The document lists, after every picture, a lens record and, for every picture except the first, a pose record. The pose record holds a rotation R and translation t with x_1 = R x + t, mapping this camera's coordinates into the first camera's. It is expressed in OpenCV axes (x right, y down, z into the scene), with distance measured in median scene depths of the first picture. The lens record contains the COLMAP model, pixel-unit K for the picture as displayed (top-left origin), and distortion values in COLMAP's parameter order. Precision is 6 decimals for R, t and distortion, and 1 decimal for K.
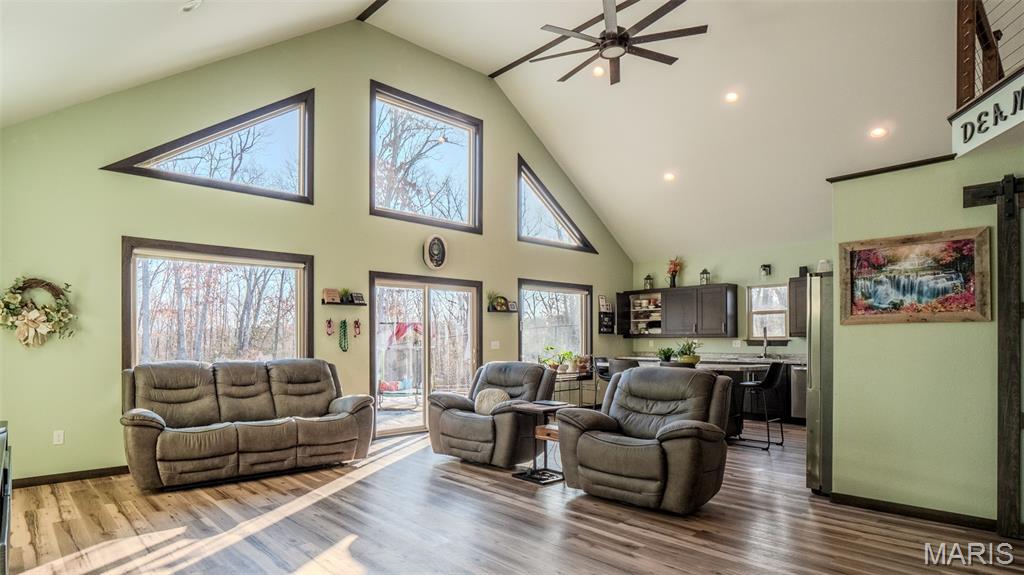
lens RADIAL K [[530.3, 0, 418.6], [0, 530.3, 338.0], [0, 0, 1]] dist [-0.000637, -0.000392]
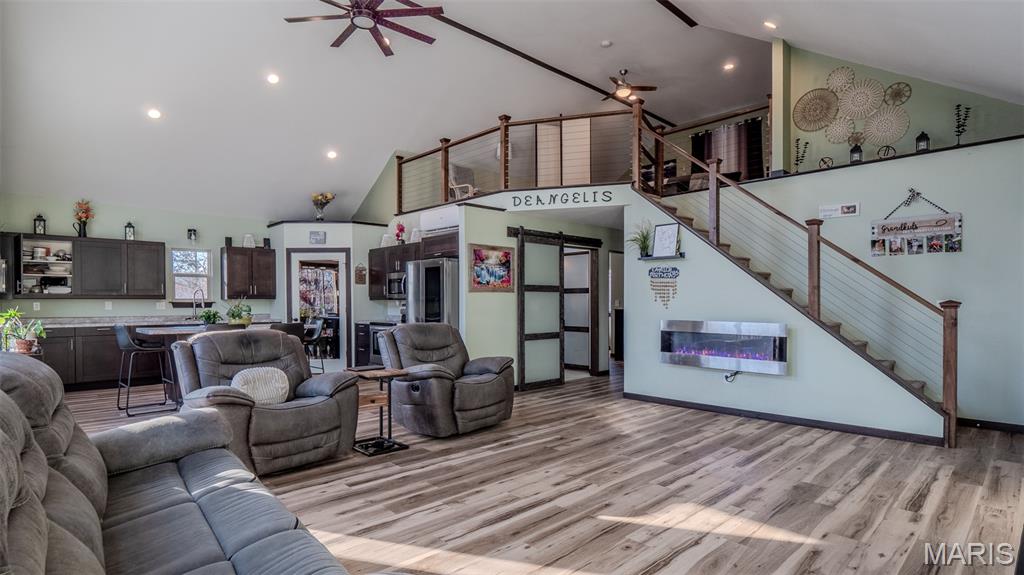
lens RADIAL K [[509.3, 0, 496.6], [0, 509.3, 312.7], [0, 0, 1]] dist [-0.018483, -0.000260]
pose [[-0.076622, -0.018566, 0.996887, -0.635303], [-0.003110, 0.999826, 0.018382, 0.007803], [-0.997055, -0.001692, -0.076666, 0.813521]]
